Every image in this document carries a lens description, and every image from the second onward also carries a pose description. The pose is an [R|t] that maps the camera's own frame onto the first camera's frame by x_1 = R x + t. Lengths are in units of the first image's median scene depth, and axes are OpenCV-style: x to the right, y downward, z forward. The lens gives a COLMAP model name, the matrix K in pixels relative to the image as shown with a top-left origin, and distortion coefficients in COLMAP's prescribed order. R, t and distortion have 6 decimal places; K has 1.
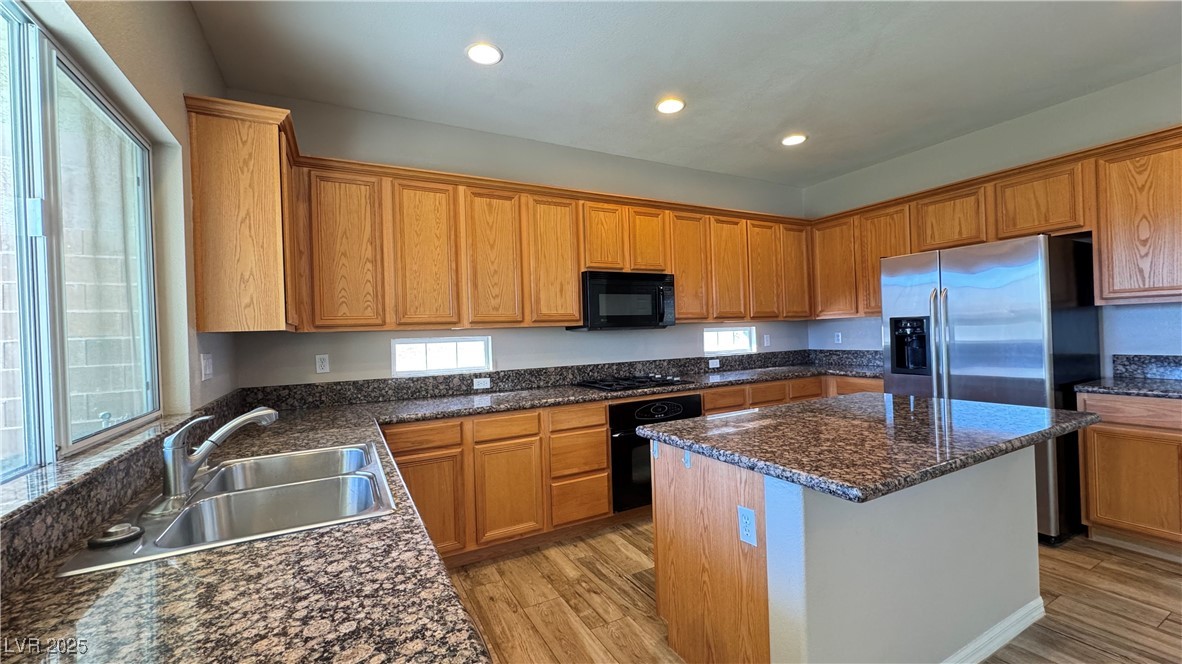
lens RADIAL K [[469.8, 0, 592.4], [0, 469.8, 332.2], [0, 0, 1]] dist [-0.002845, 0.000292]
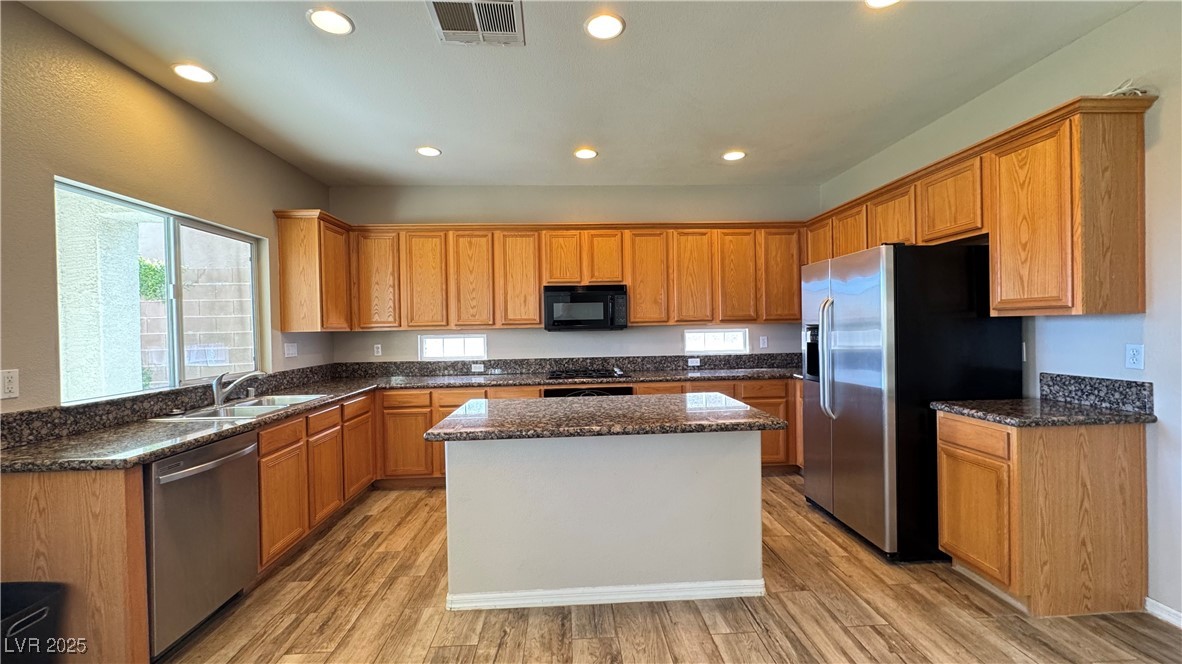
lens RADIAL K [[469.8, 0, 592.7], [0, 469.8, 331.2], [0, 0, 1]] dist [-0.002845, 0.000292]
pose [[0.904125, 0.019064, -0.426843, 0.649906], [-0.010331, 0.999687, 0.022764, -0.034764], [0.427143, -0.016172, 0.904039, -0.114922]]
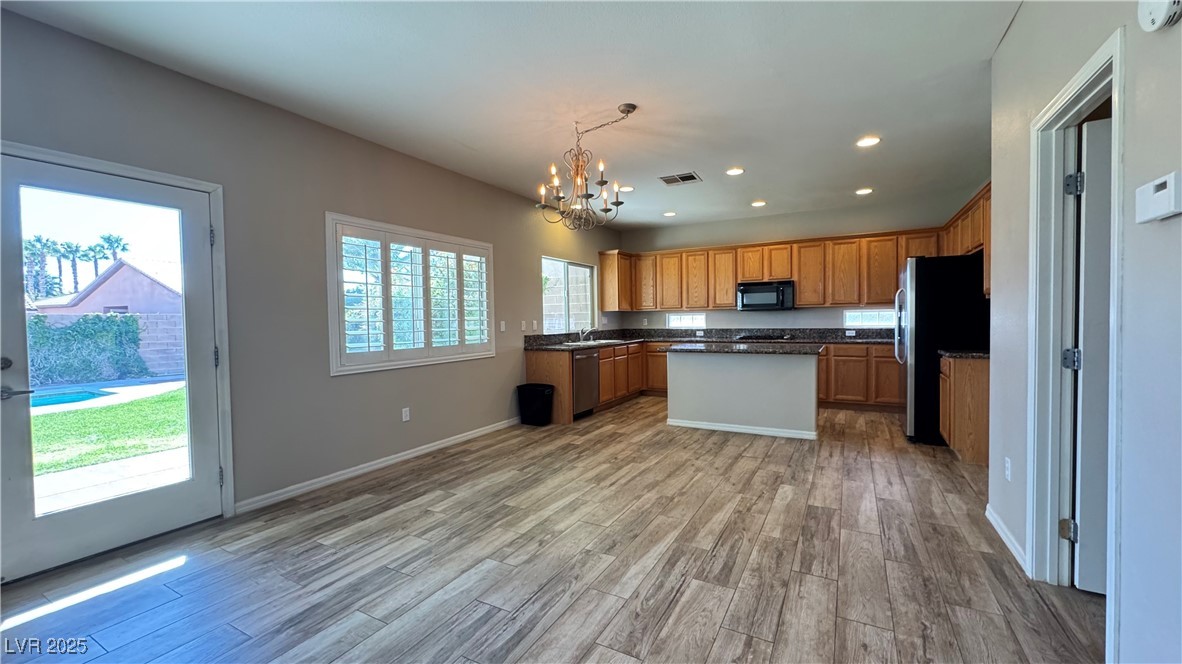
lens RADIAL K [[469.8, 0, 594.8], [0, 469.8, 331.9], [0, 0, 1]] dist [-0.002845, 0.000292]
pose [[0.544578, 0.048016, -0.837335, 1.380361], [-0.002525, 0.998449, 0.055612, -0.025700], [0.838707, -0.028171, 0.543854, -0.676344]]
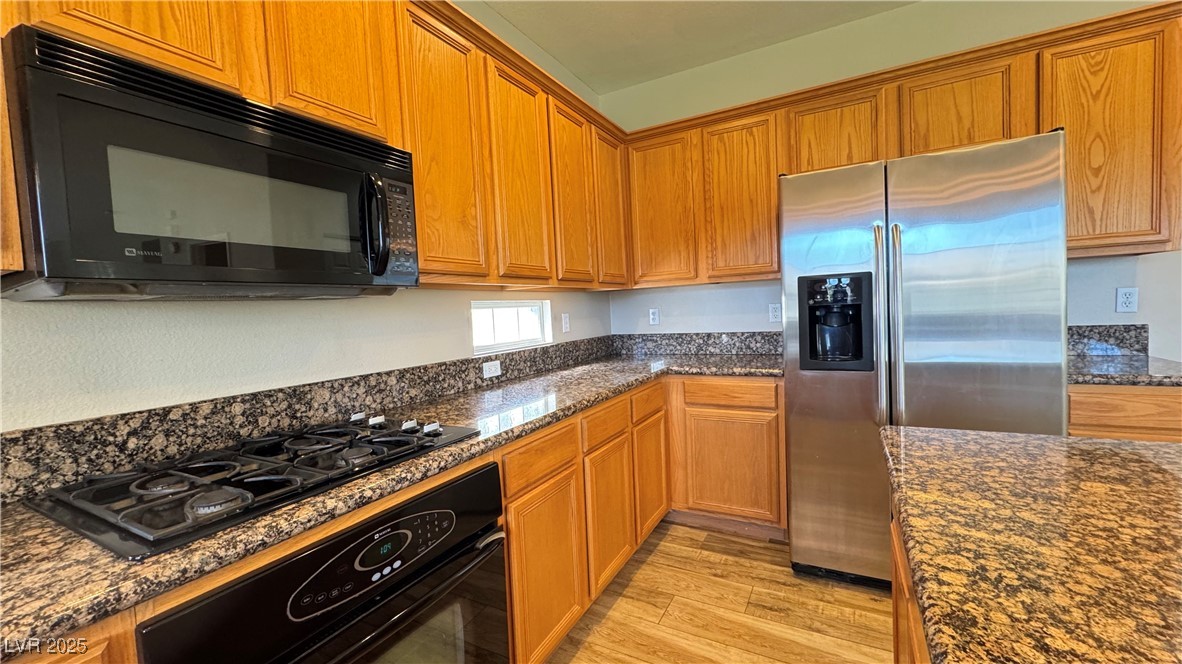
lens RADIAL K [[469.8, 0, 592.0], [0, 469.8, 332.0], [0, 0, 1]] dist [-0.002845, 0.000292]
pose [[0.837991, -0.034803, 0.544573, 0.089323], [0.020554, 0.999269, 0.032233, 0.014719], [-0.545297, -0.015817, 0.838094, 0.641174]]
